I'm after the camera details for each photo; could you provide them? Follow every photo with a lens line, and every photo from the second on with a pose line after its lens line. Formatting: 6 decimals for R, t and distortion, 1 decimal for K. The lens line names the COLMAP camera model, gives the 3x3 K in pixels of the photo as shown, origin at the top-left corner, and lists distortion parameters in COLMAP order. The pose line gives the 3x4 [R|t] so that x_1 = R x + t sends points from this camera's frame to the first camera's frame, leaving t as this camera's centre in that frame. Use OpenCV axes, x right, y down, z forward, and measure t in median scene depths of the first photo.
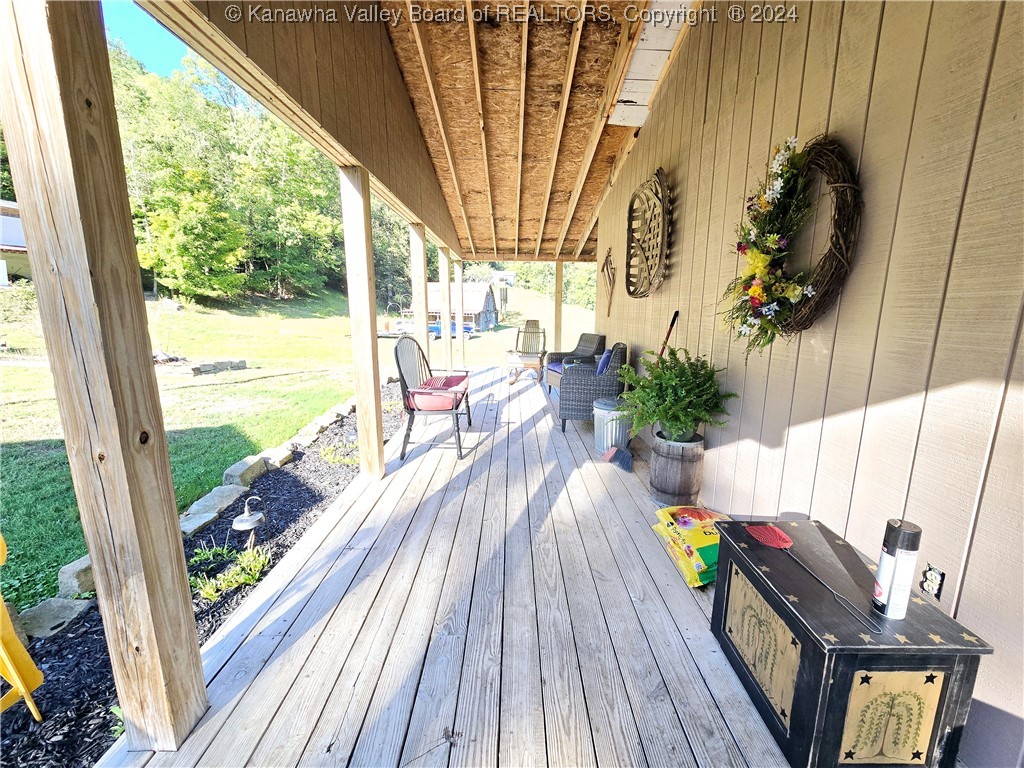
lens RADIAL K [[419.9, 0, 517.5], [0, 419.9, 384.9], [0, 0, 1]] dist [-0.009315, -0.000010]
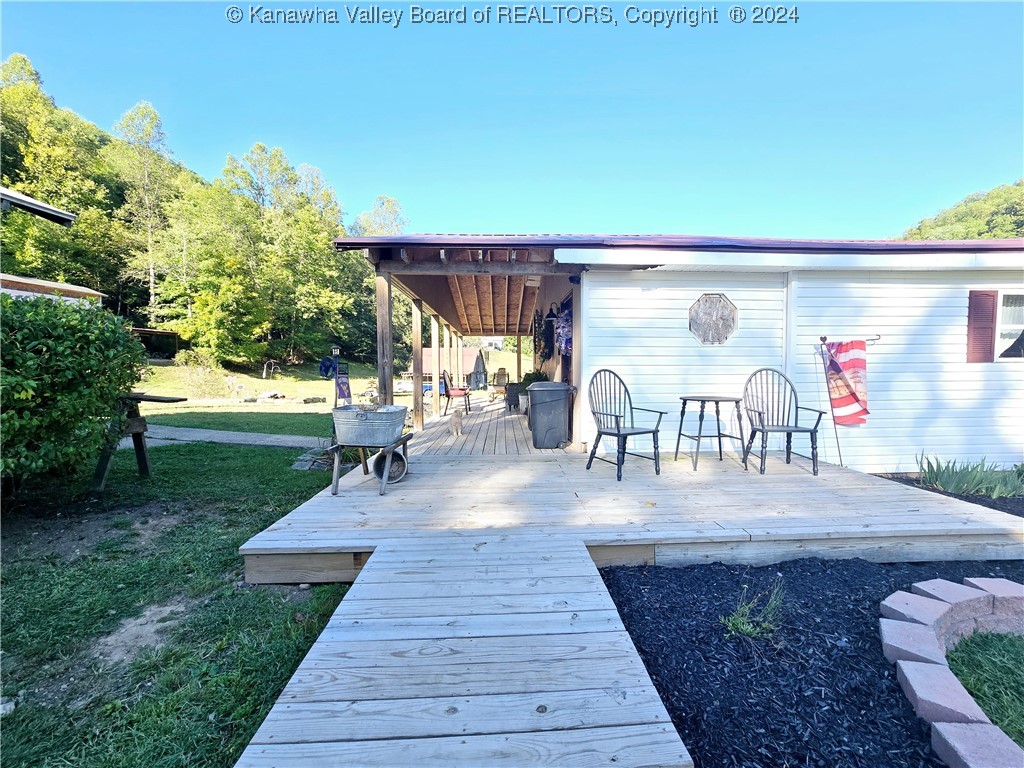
lens RADIAL K [[419.9, 0, 514.1], [0, 419.9, 384.1], [0, 0, 1]] dist [-0.009315, -0.000010]
pose [[0.999774, -0.014239, 0.015795, 0.010988], [0.016453, 0.988510, -0.150254, 0.035439], [-0.013474, 0.150480, 0.988521, -0.148702]]
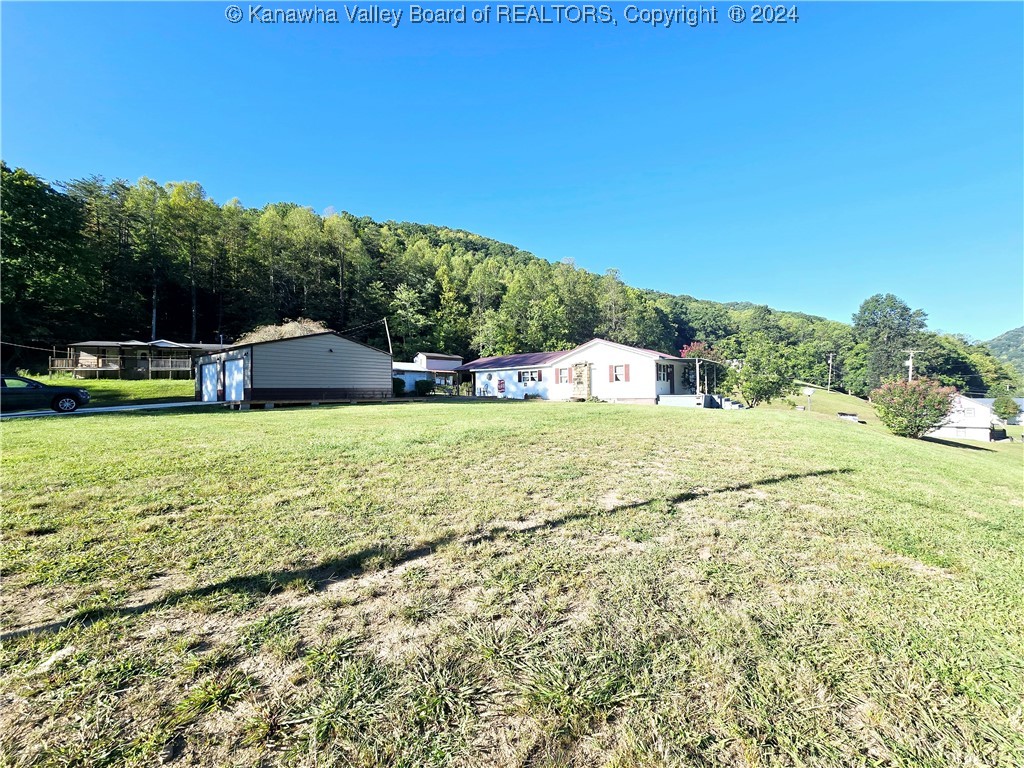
lens RADIAL K [[419.9, 0, 519.5], [0, 419.9, 388.5], [0, 0, 1]] dist [-0.009315, -0.000010]
pose [[0.776947, -0.031751, -0.628765, 0.751394], [-0.093868, 0.981722, -0.165564, 0.178004], [0.622529, 0.187655, 0.759765, -0.721121]]
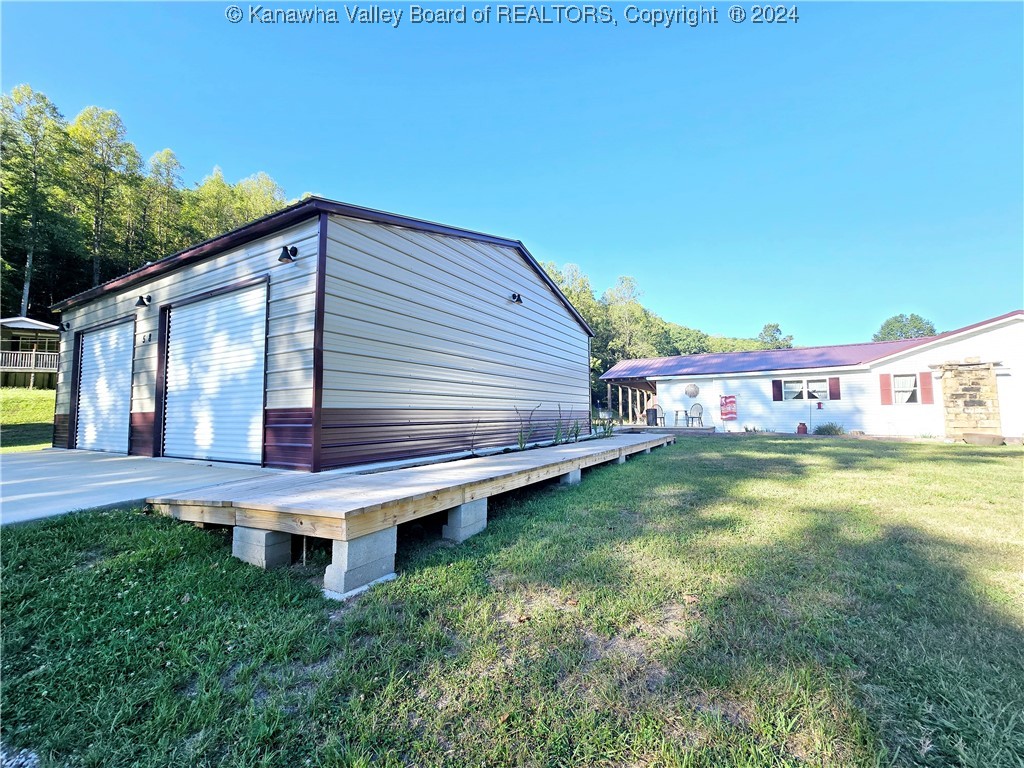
lens RADIAL K [[419.9, 0, 510.9], [0, 419.9, 385.4], [0, 0, 1]] dist [-0.009315, -0.000010]
pose [[0.847655, -0.056642, -0.527515, 0.161822], [-0.082078, 0.968314, -0.235862, 0.131296], [0.524160, 0.243227, 0.816148, -0.570549]]
